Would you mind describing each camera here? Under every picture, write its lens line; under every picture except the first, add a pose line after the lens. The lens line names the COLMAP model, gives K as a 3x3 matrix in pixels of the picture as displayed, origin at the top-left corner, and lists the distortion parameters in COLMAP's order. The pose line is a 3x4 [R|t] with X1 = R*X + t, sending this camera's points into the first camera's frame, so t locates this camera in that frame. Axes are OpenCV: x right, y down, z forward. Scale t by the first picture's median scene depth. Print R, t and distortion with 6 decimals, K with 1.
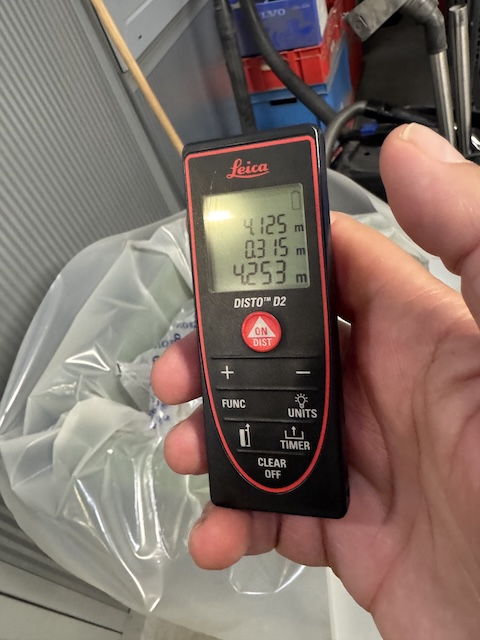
lens RADIAL K [[509.5, 0, 240.0], [0, 509.5, 320.0], [0, 0, 1]] dist [-0.050103, 0.000933]
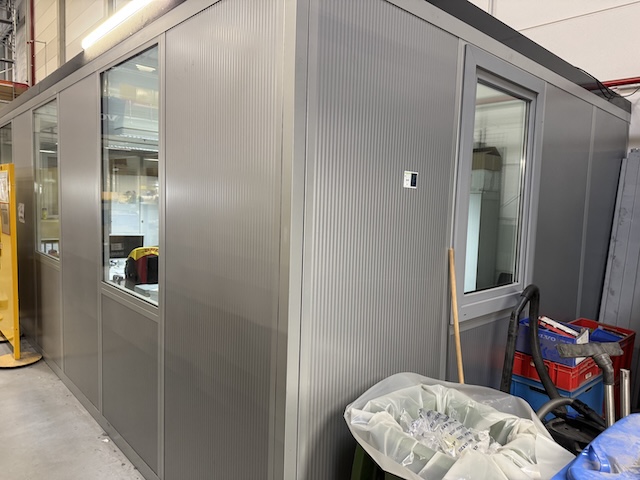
lens RADIAL K [[452.9, 0, 322.3], [0, 452.9, 234.3], [0, 0, 1]] dist [0.005753, -0.002063]
pose [[0.800824, 0.333193, -0.497658, 0.170448], [-0.568951, 0.682732, -0.458444, 0.458785], [0.187016, 0.650276, 0.736319, -0.808140]]
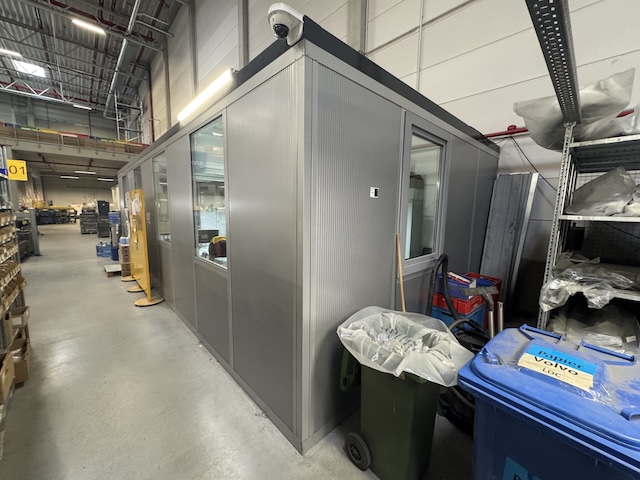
lens RADIAL K [[256.1, 0, 320.0], [0, 256.1, 240.0], [0, 0, 1]] dist [-0.002369, -0.000109]
pose [[0.805717, 0.342911, -0.482942, 0.127083], [-0.557843, 0.713380, -0.424146, 0.436550], [0.199077, 0.611148, 0.766072, -0.747289]]
